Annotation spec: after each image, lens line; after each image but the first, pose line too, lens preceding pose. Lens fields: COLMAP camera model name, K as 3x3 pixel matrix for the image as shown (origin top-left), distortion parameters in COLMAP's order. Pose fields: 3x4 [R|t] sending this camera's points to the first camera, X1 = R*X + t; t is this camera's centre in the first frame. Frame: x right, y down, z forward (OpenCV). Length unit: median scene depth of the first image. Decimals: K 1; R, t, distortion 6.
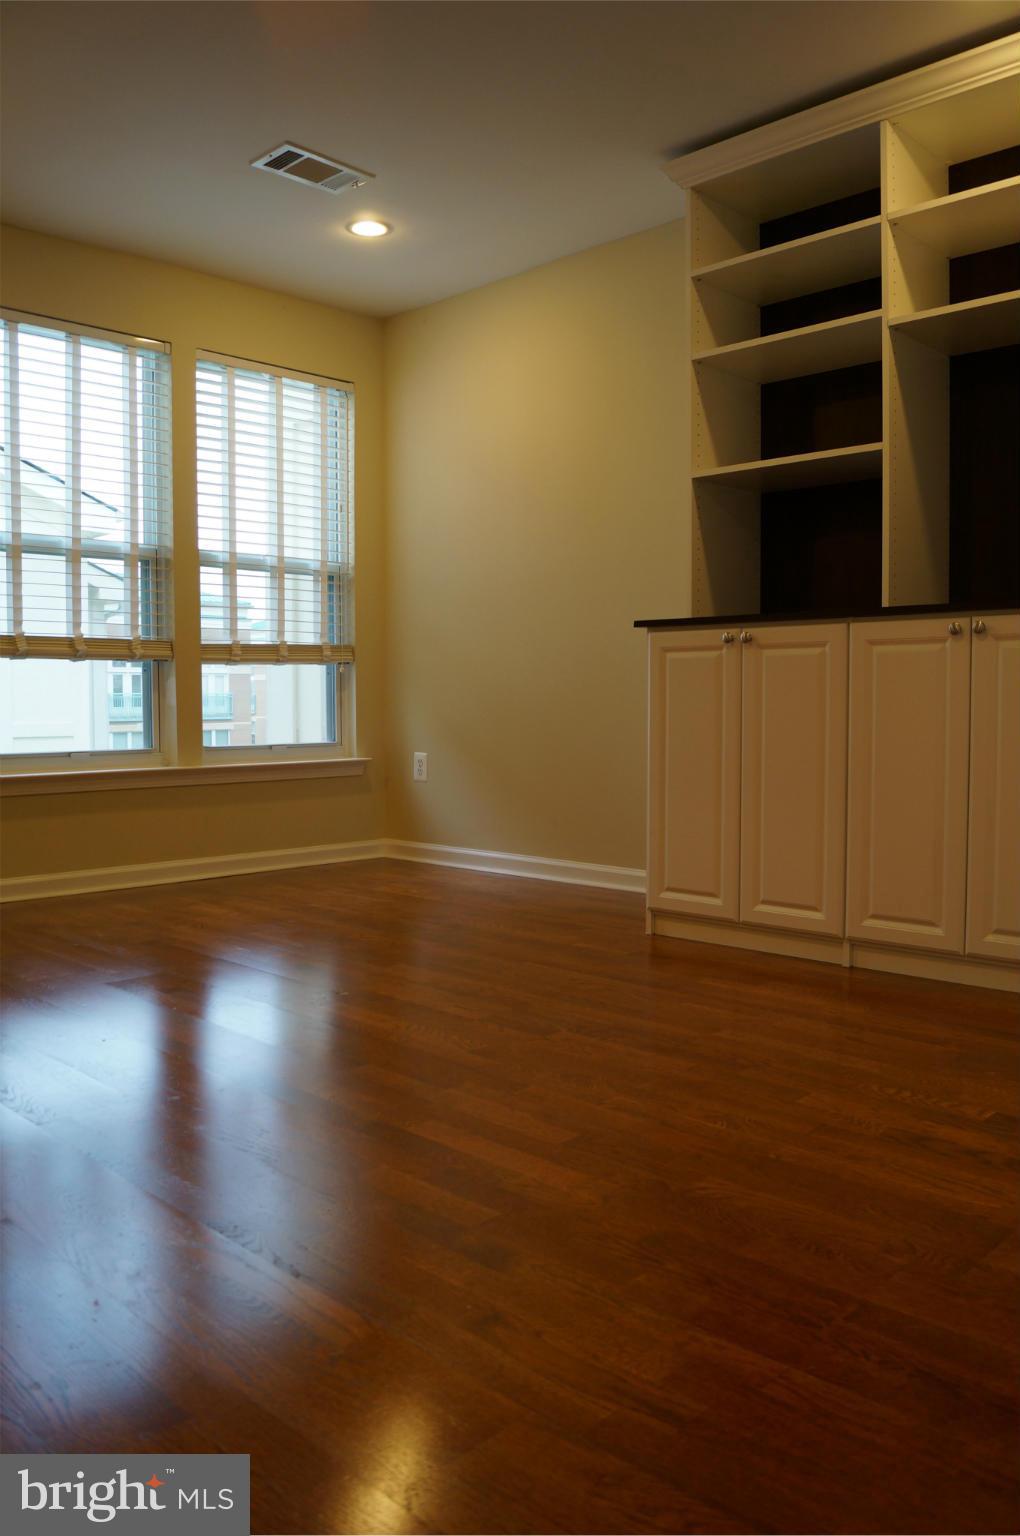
lens RADIAL K [[1190.1, 0, 511.0], [0, 1190.1, 775.8], [0, 0, 1]] dist [-0.081966, 0.010209]
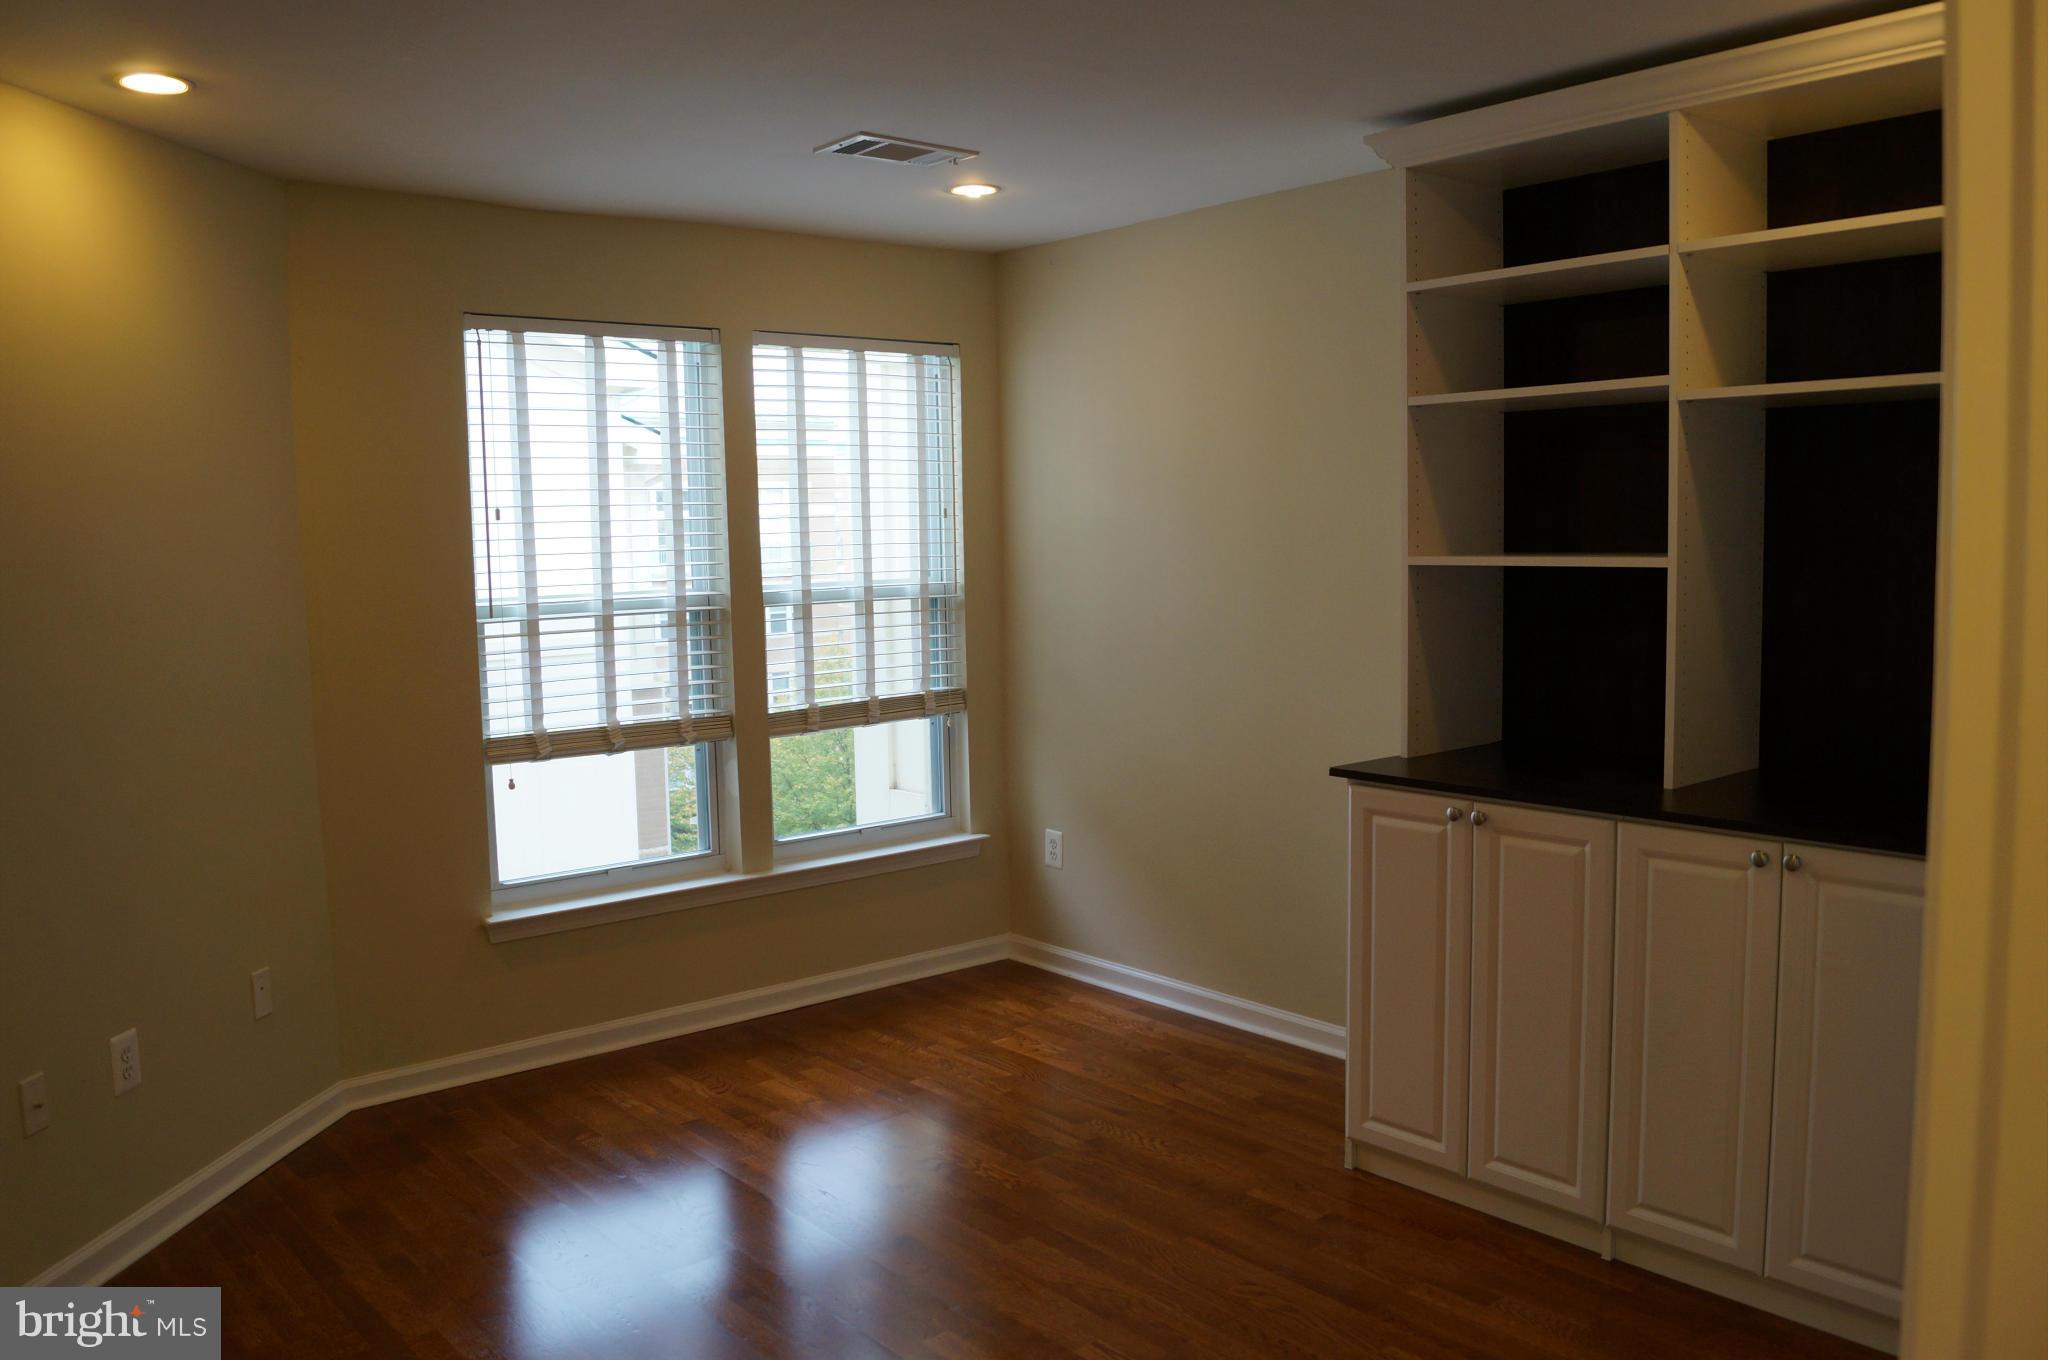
lens RADIAL K [[1586.8, 0, 1021.0], [0, 1586.8, 684.4], [0, 0, 1]] dist [-0.081966, 0.010209]
pose [[0.994861, -0.008239, -0.100912, 0.007652], [0.012415, 0.999089, 0.040820, -0.175414], [0.100484, -0.041863, 0.994058, -0.015198]]
